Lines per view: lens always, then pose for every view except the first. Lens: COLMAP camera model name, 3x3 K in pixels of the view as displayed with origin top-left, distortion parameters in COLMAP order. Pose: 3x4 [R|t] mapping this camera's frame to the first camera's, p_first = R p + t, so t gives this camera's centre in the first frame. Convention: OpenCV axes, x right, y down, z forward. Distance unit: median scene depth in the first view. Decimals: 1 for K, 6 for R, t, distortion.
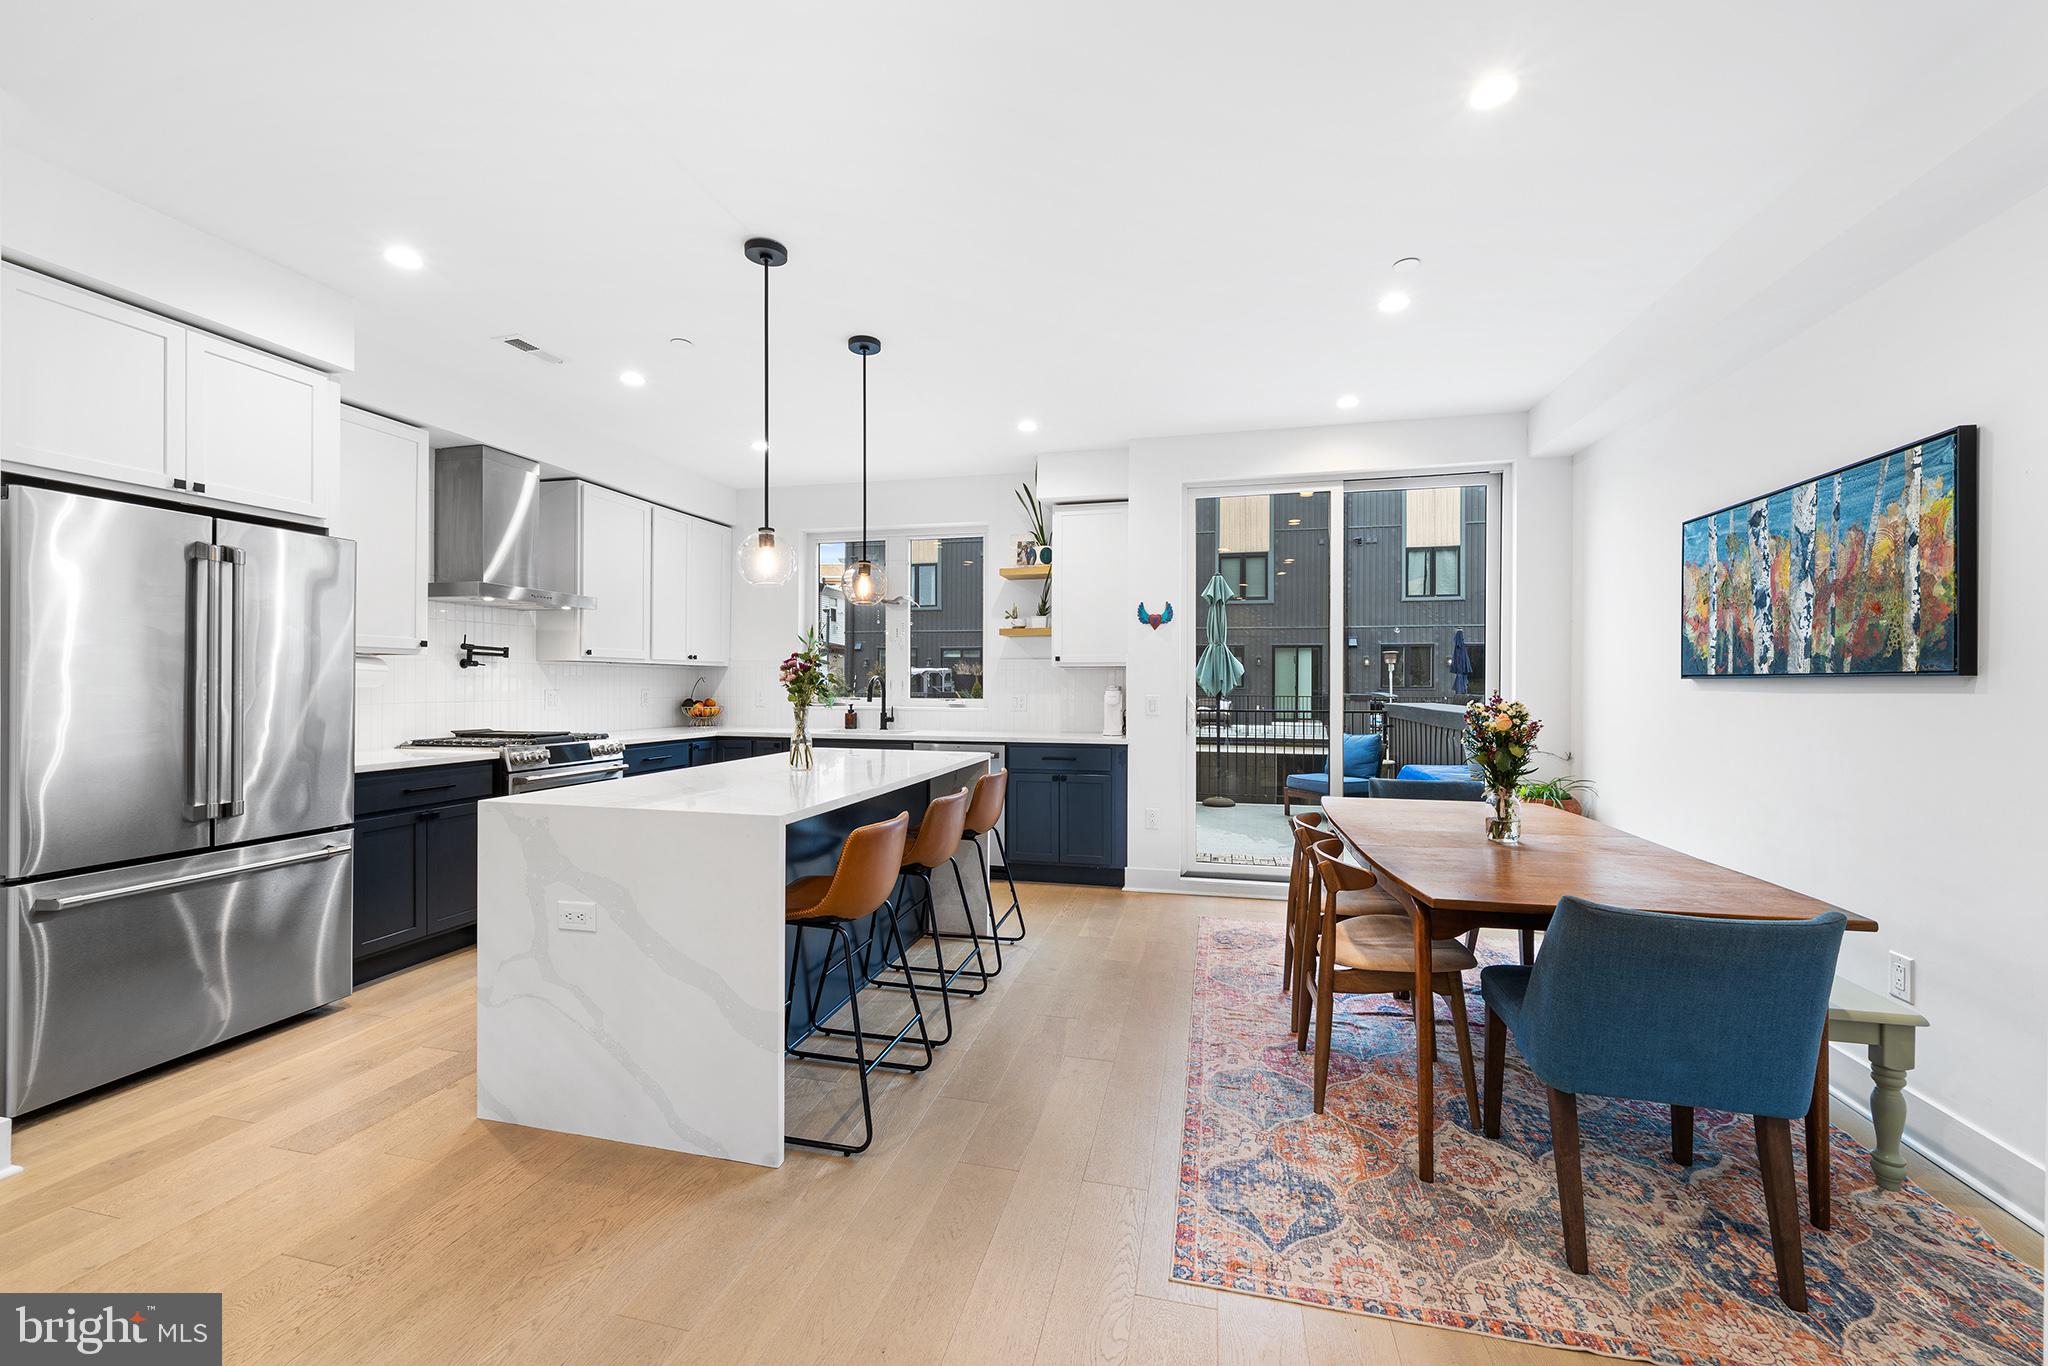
lens RADIAL K [[796.4, 0, 1024.0], [0, 796.4, 683.0], [0, 0, 1]] dist [-0.002404, -0.000279]
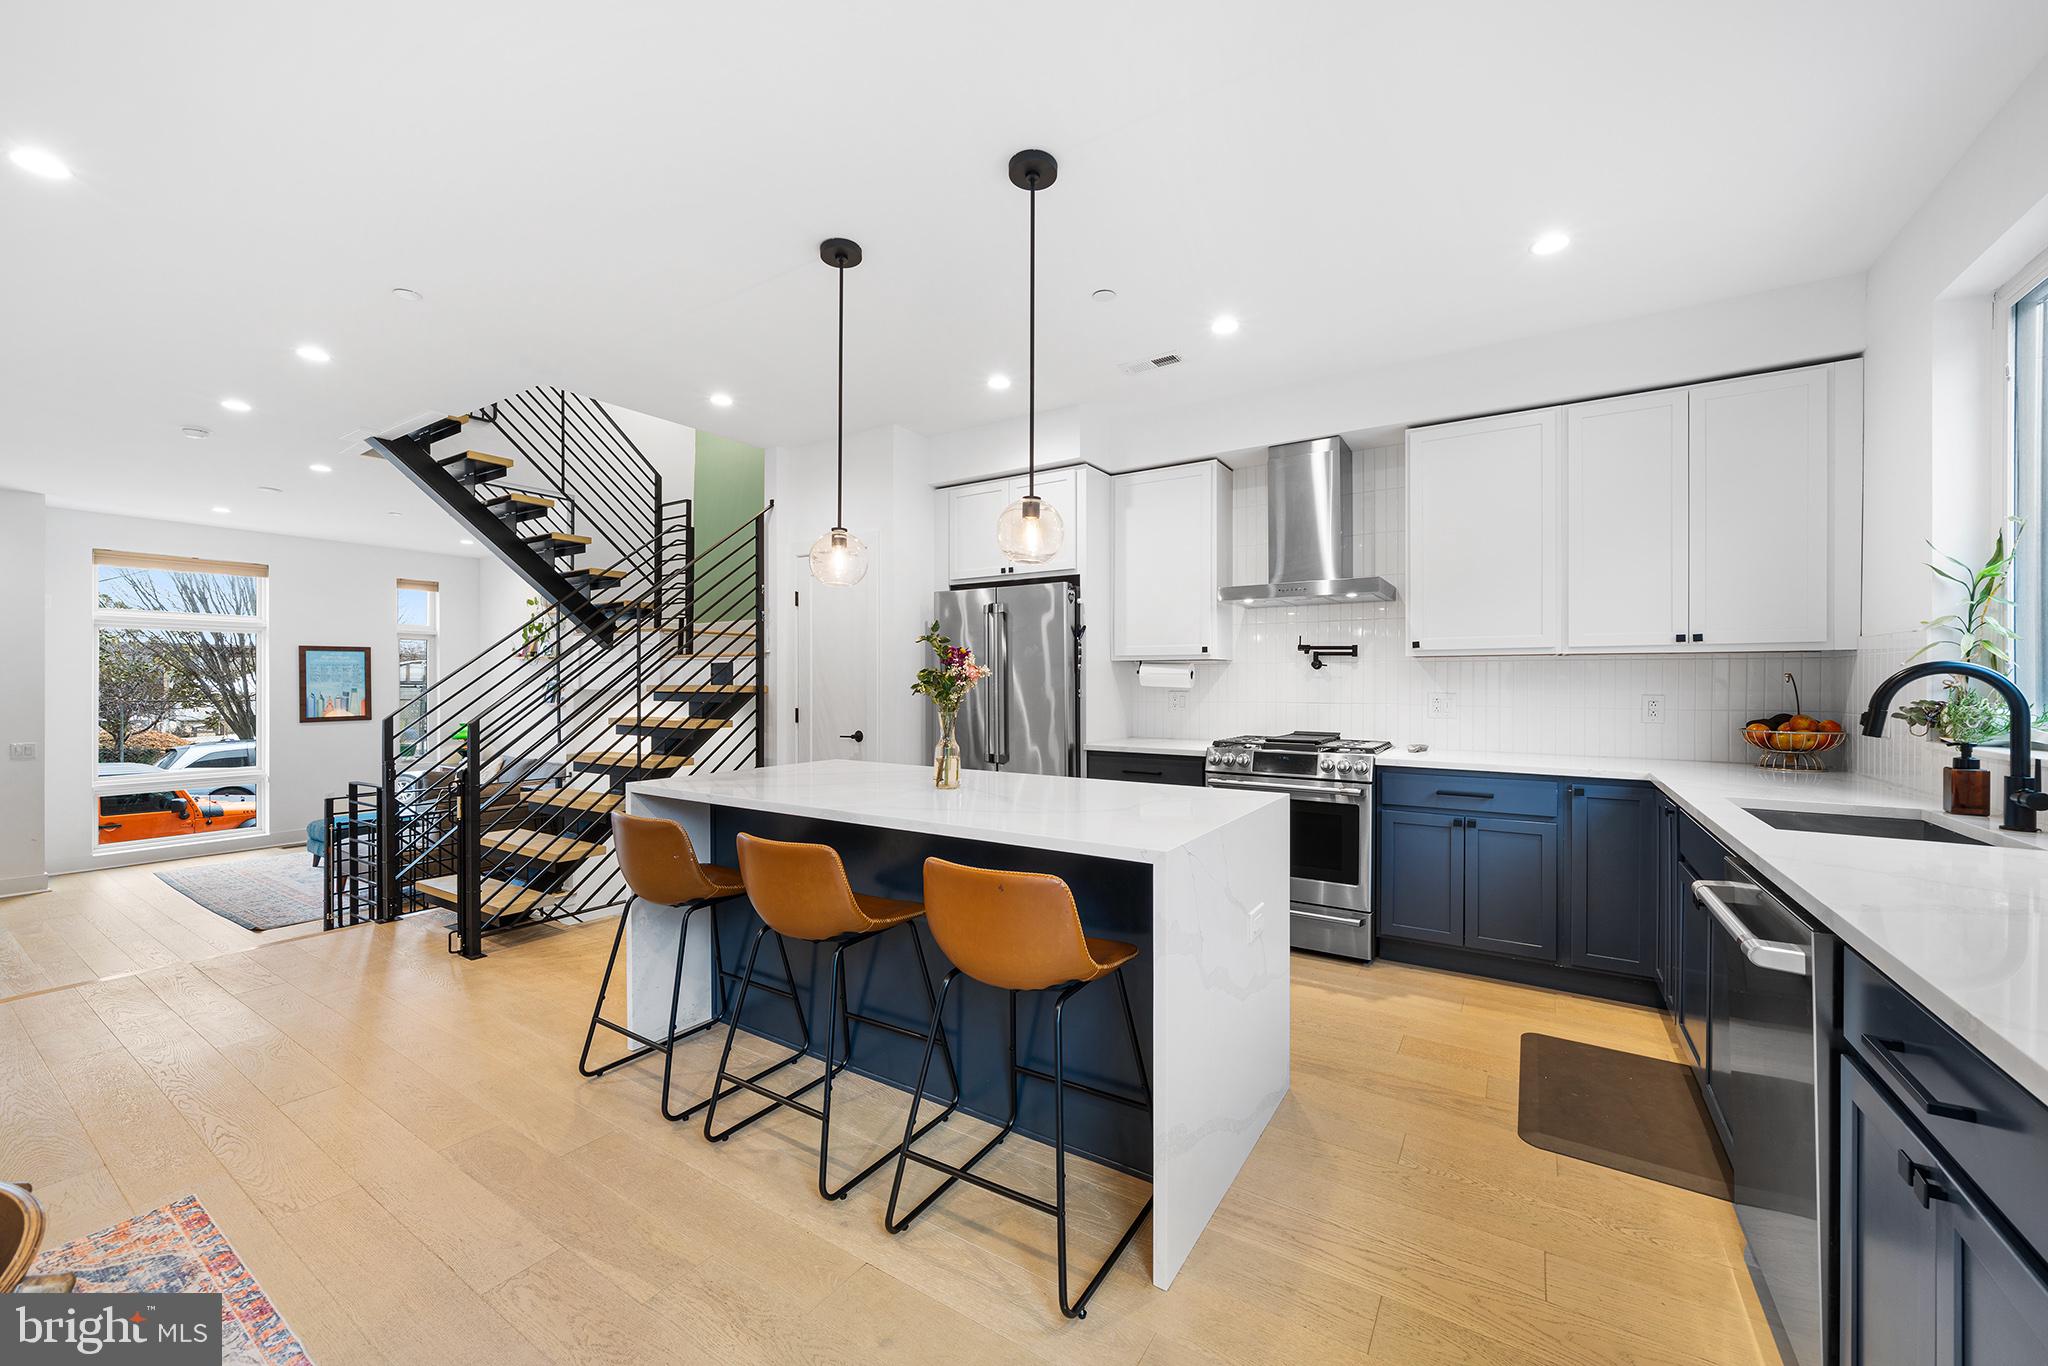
lens RADIAL K [[784.8, 0, 1029.8], [0, 784.8, 681.7], [0, 0, 1]] dist [-0.001225, -0.000135]
pose [[-0.329348, -0.003034, -0.944204, 0.450137], [-0.001097, 0.999995, -0.002831, -0.000029], [0.944208, 0.000103, -0.329349, 1.315342]]
